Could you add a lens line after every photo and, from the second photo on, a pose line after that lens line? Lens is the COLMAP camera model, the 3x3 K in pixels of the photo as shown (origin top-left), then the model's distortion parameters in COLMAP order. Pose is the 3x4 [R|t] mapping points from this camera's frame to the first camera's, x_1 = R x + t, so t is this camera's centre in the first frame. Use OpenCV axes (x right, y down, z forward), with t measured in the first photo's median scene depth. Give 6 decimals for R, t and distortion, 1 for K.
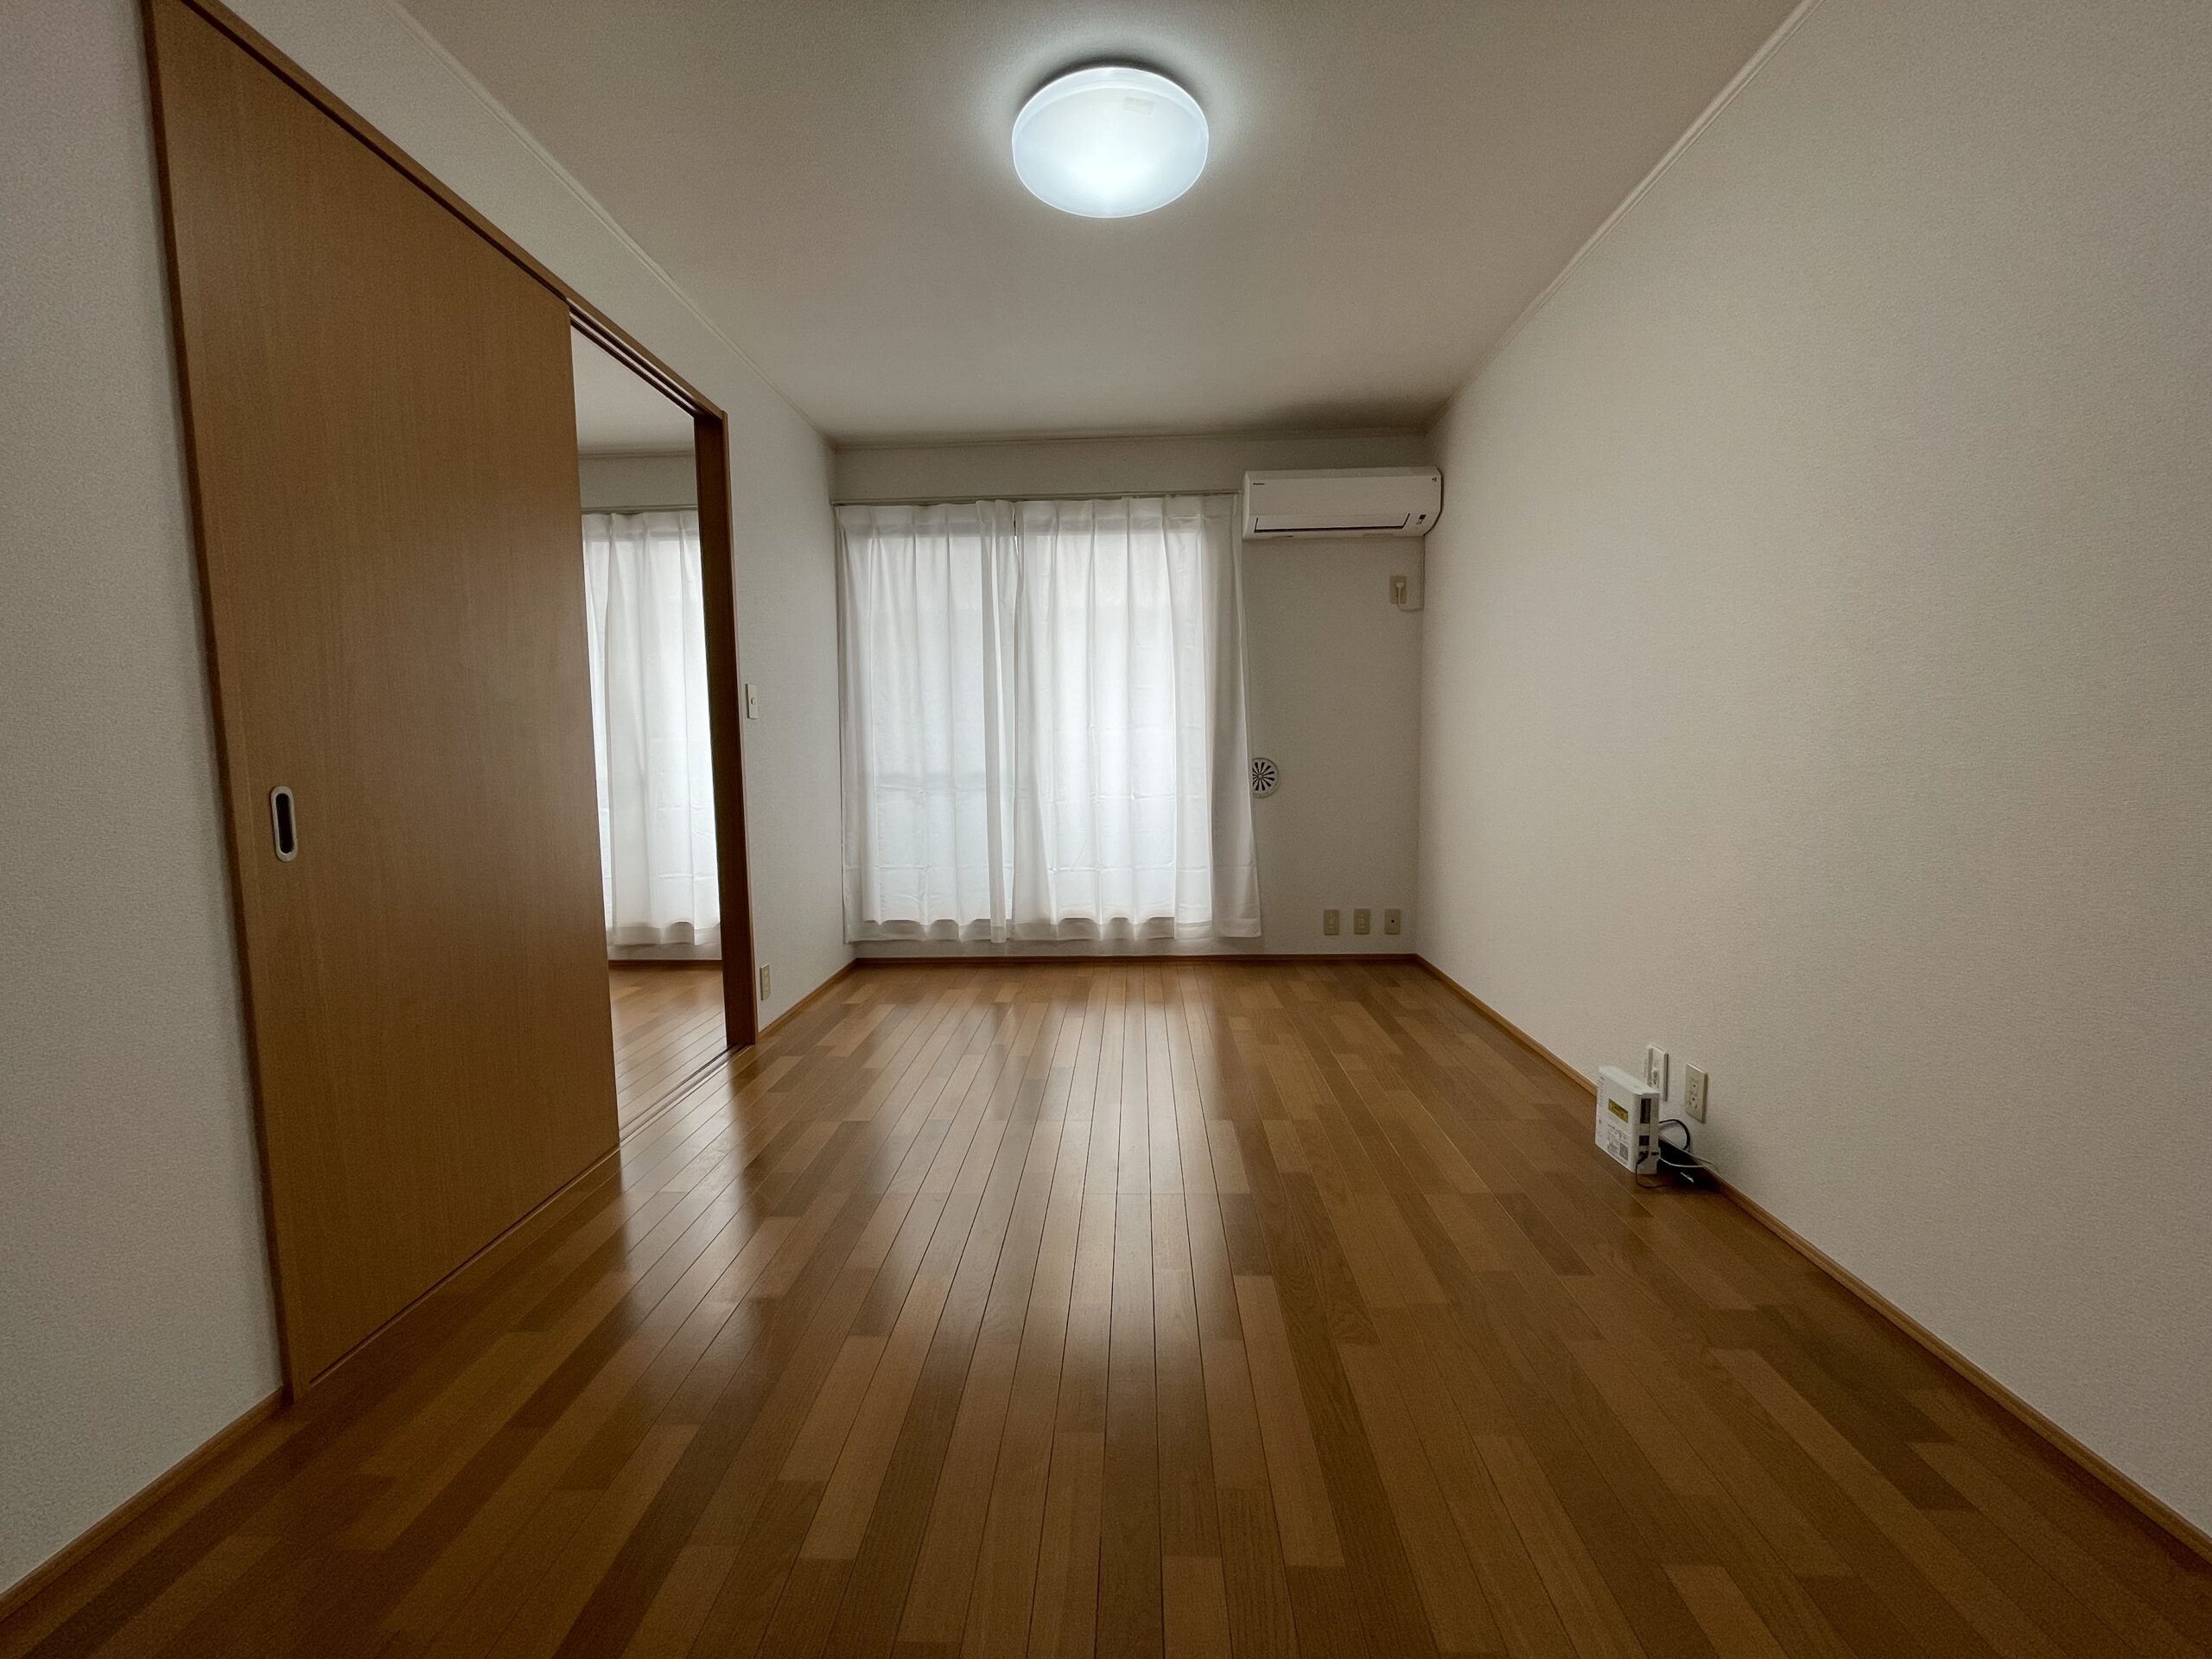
lens RADIAL K [[889.7, 0, 1104.0], [0, 889.7, 833.8], [0, 0, 1]] dist [-0.003304, -0.000136]
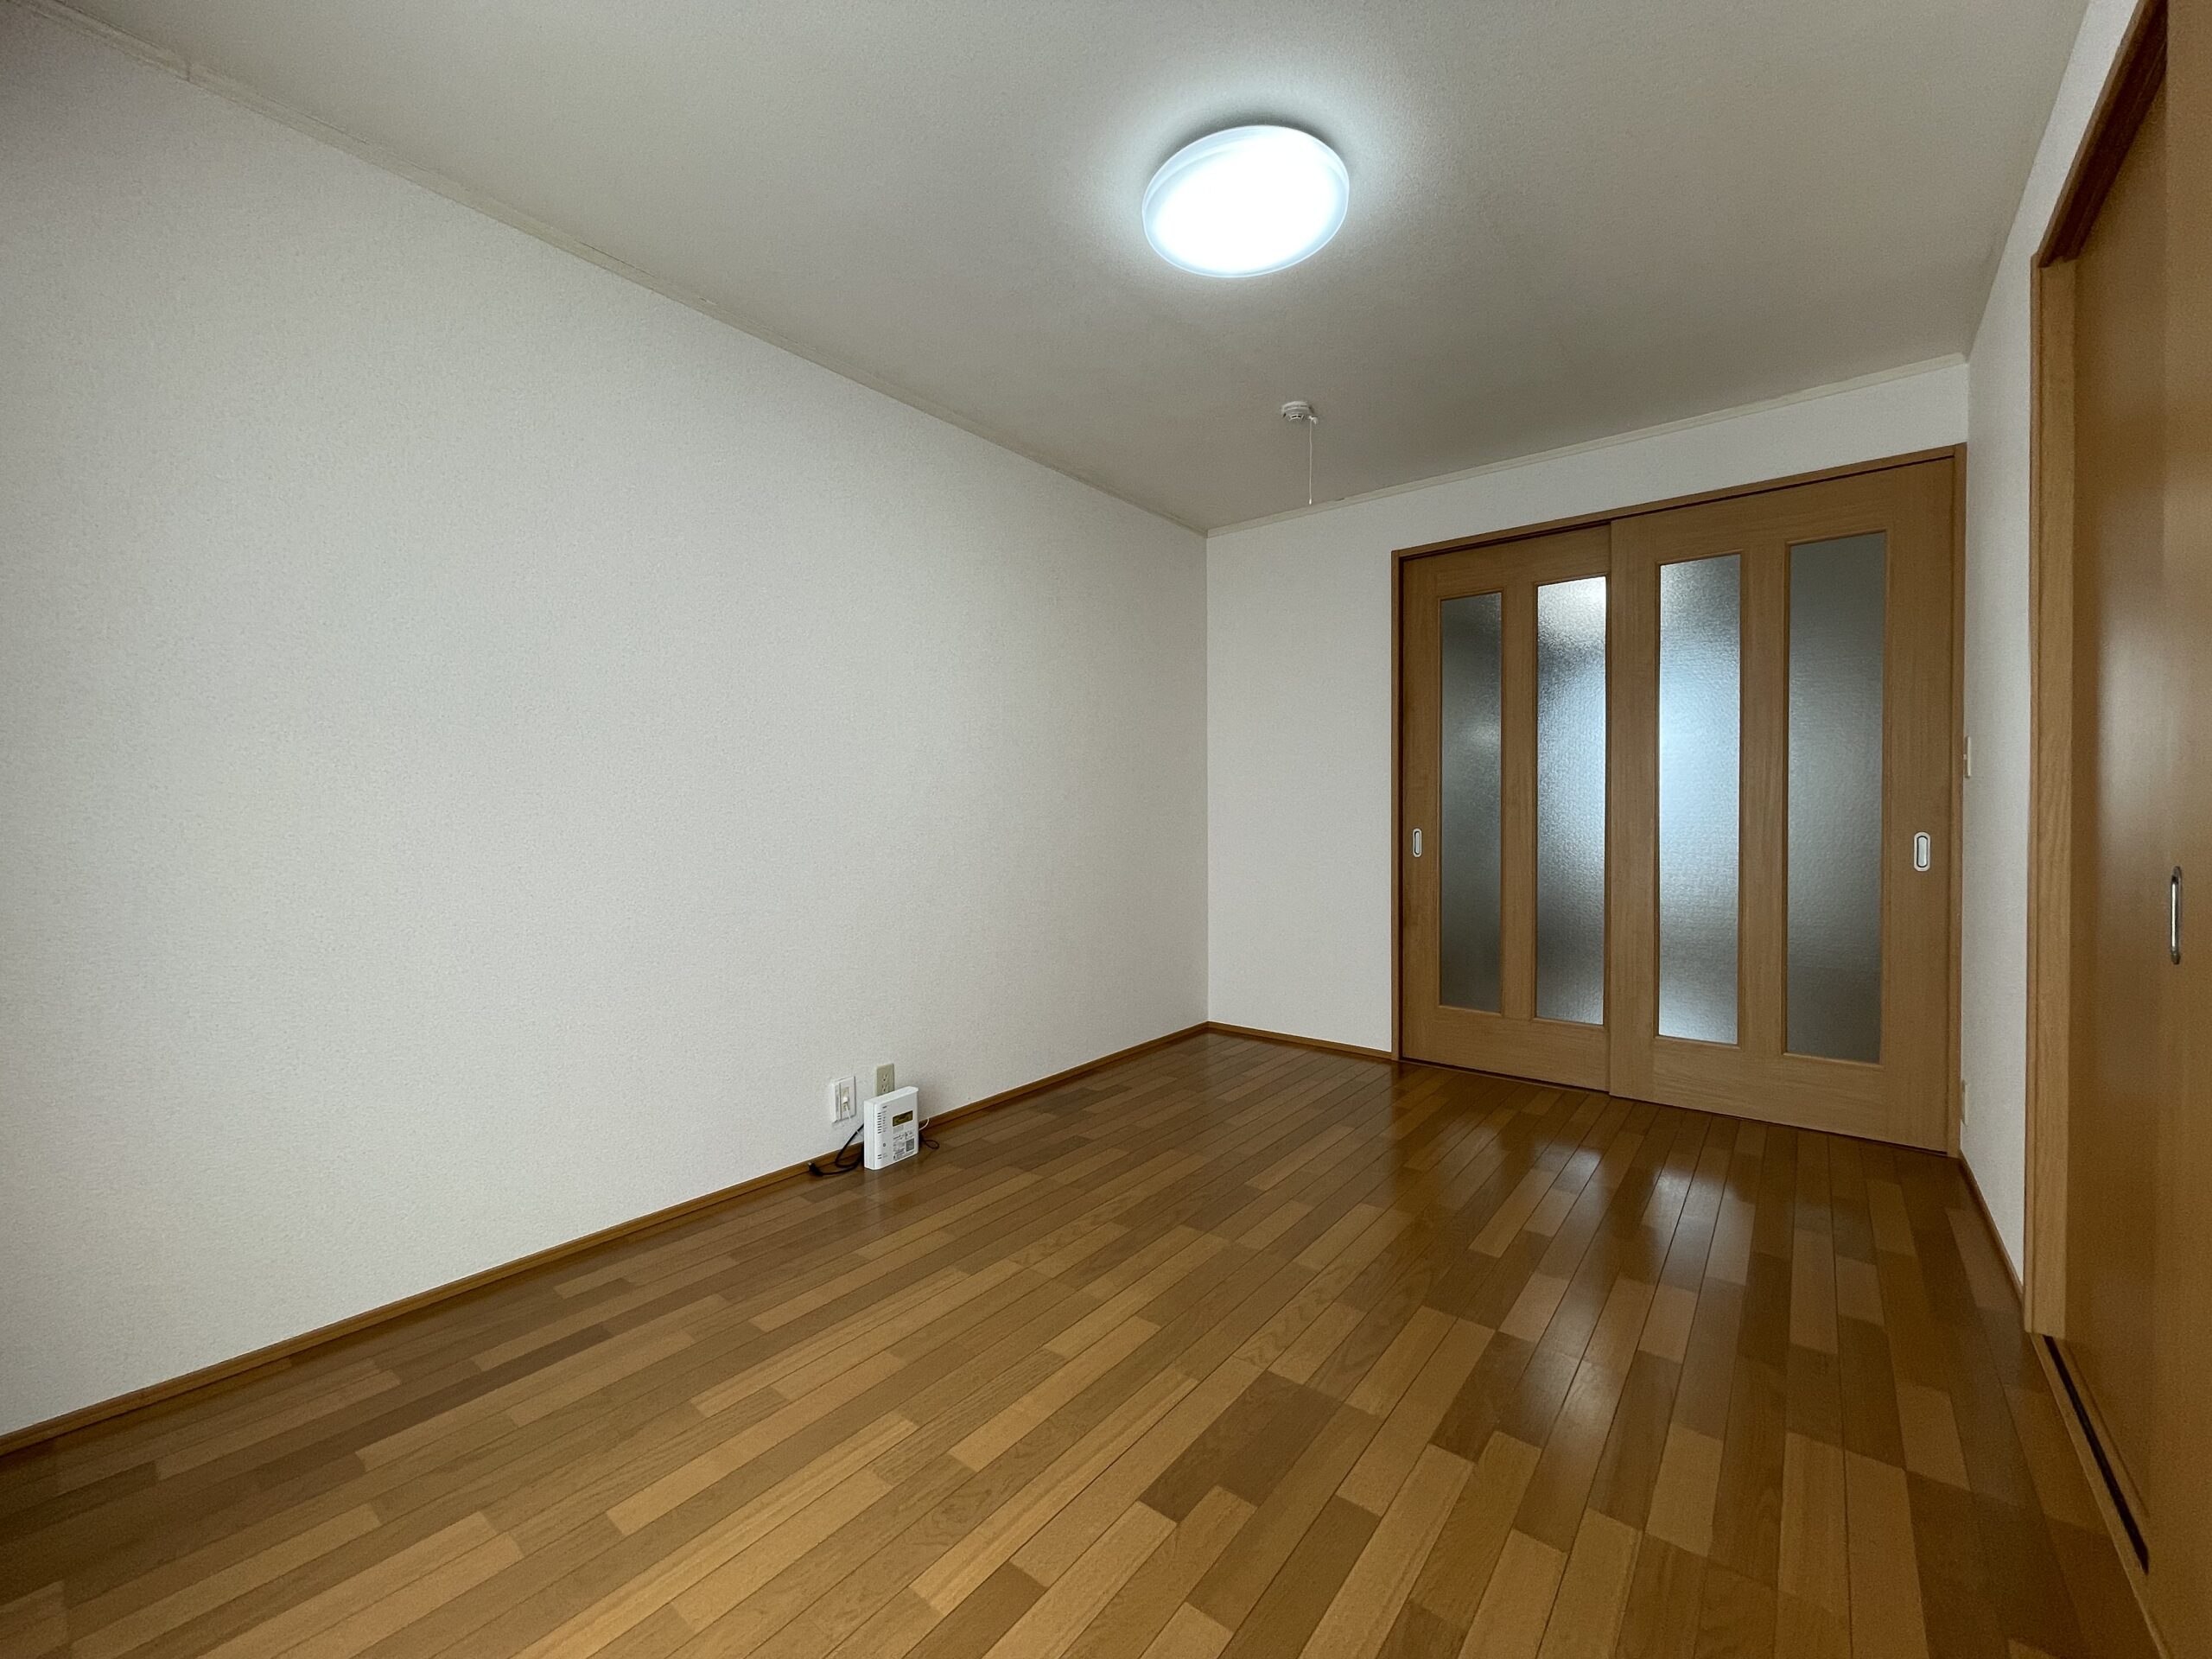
lens RADIAL K [[904.4, 0, 1100.0], [0, 904.4, 825.5], [0, 0, 1]] dist [0.000920, -0.000200]
pose [[-0.807668, 0.034431, 0.588631, -0.214358], [0.089856, 0.993821, 0.065162, -0.080102], [-0.582751, 0.105521, -0.805771, 0.991169]]
